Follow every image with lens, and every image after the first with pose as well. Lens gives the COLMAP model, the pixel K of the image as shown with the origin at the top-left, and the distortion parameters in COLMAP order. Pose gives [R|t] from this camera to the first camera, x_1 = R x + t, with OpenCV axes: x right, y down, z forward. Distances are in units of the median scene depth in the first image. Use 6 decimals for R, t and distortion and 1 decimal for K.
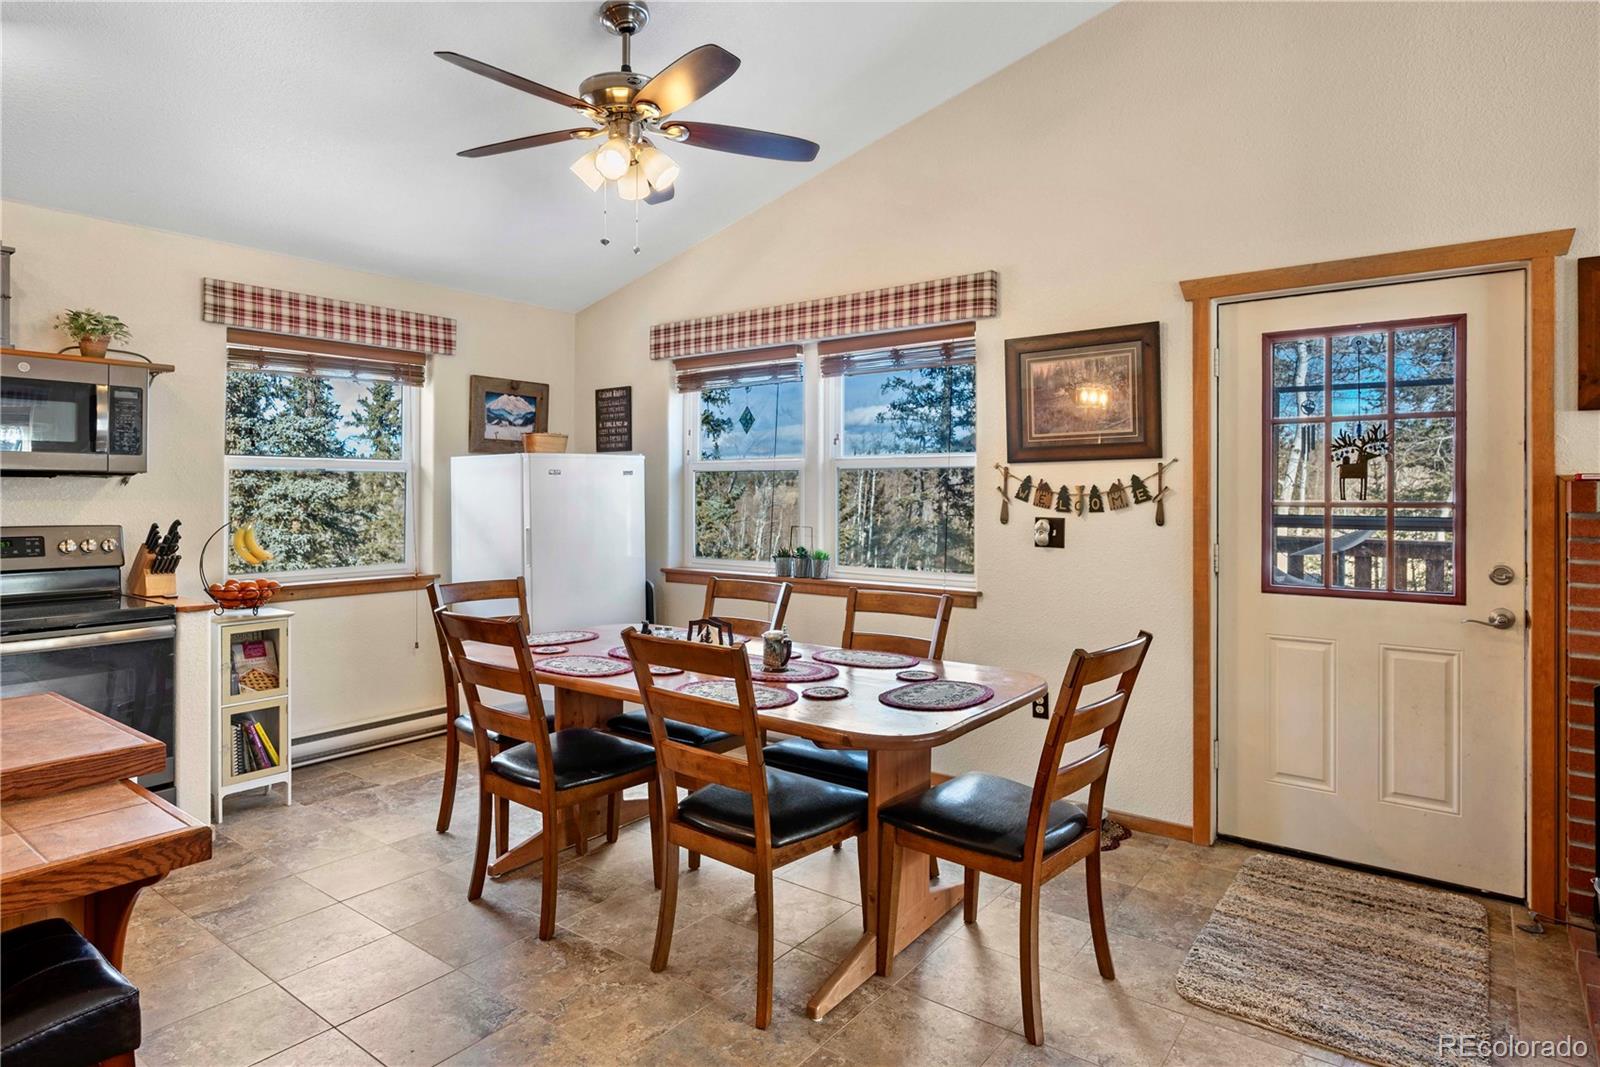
lens RADIAL K [[877.8, 0, 795.2], [0, 877.8, 502.5], [0, 0, 1]] dist [-0.006671, -0.000515]
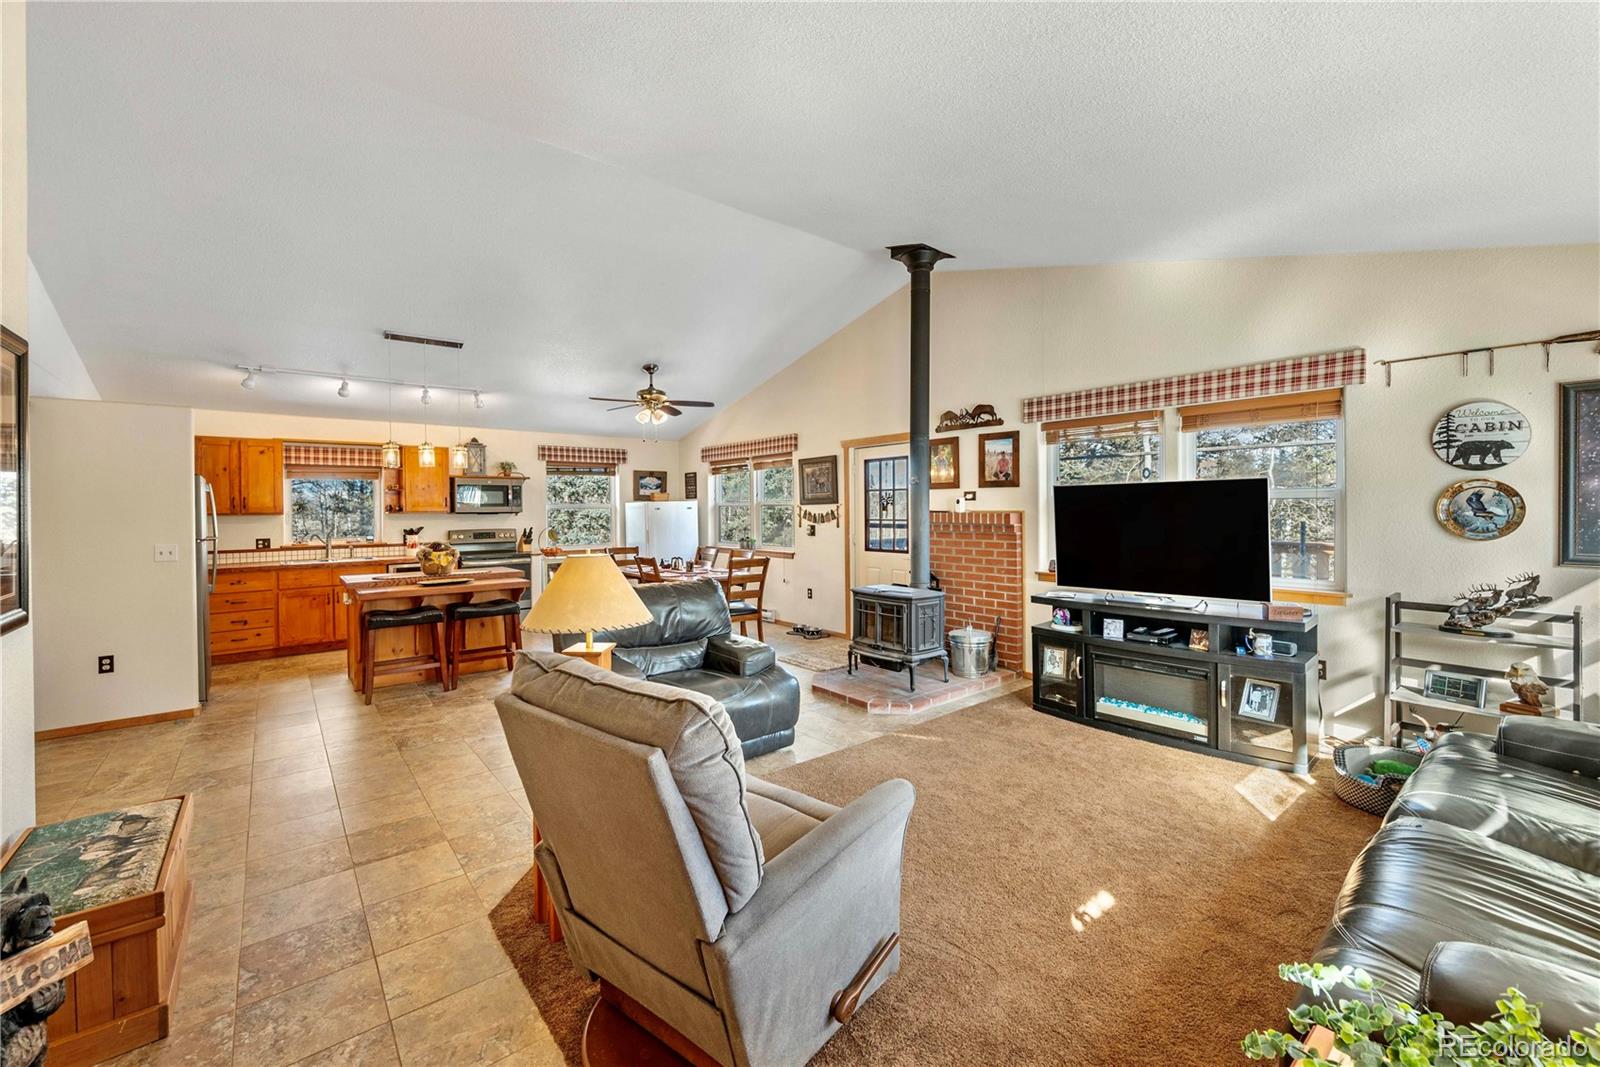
lens RADIAL K [[642.1, 0, 798.4], [0, 642.1, 523.3], [0, 0, 1]] dist [0.000096, -0.000501]
pose [[0.972571, -0.006338, -0.232519, 0.662345], [0.009093, 0.999901, 0.010778, -0.008883], [0.232428, -0.012597, 0.972532, -0.886129]]
